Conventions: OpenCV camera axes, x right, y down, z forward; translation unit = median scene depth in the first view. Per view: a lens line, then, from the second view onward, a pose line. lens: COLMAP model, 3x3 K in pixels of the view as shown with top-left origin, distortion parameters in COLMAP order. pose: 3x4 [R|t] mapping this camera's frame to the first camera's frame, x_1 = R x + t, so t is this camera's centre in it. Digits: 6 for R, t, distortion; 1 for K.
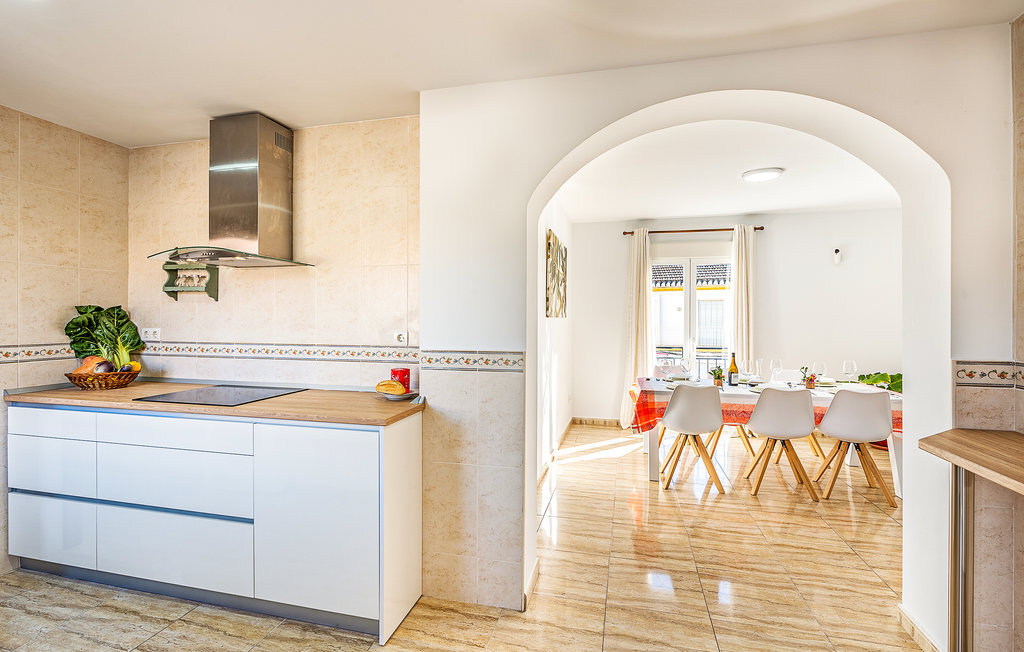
lens RADIAL K [[448.7, 0, 512.0], [0, 448.7, 326.0], [0, 0, 1]] dist [-0.002381, -0.000372]
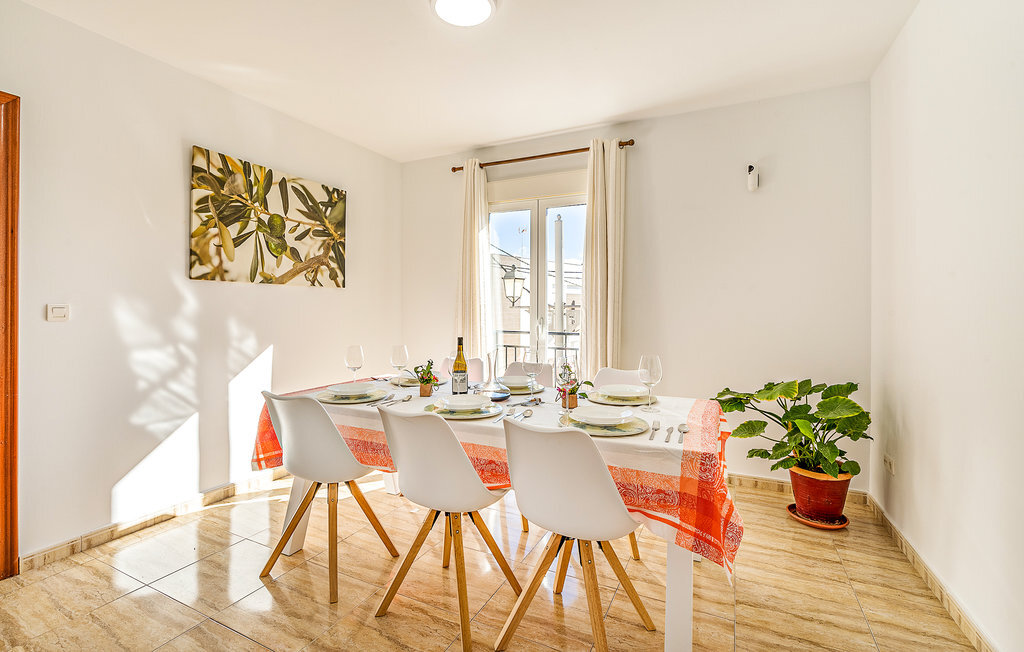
lens RADIAL K [[445.1, 0, 511.0], [0, 445.1, 308.0], [0, 0, 1]] dist [0.000900, 0.000097]
pose [[0.976688, 0.004804, -0.214611, 1.023126], [-0.008115, 0.999861, -0.014548, 0.045430], [0.214511, 0.015951, 0.976591, 0.695860]]
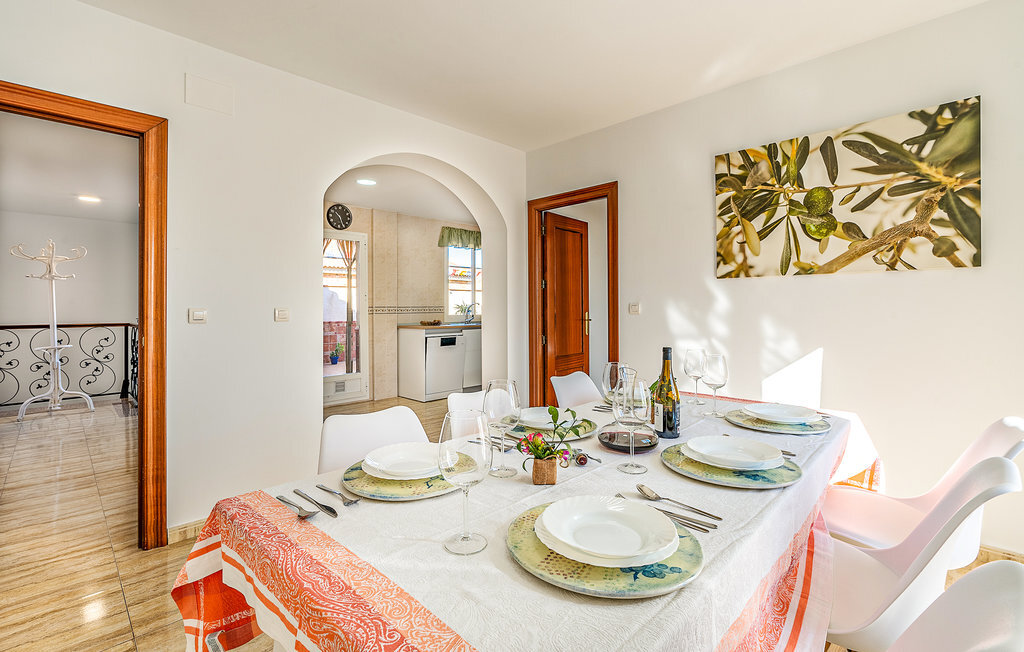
lens RADIAL K [[476.0, 0, 502.2], [0, 476.0, 304.5], [0, 0, 1]] dist [0.000721, 0.000010]
pose [[-0.517753, -0.002308, -0.855527, 1.382175], [-0.007009, 0.999974, 0.001544, 0.037257], [0.855501, 0.006796, -0.517756, 1.680107]]
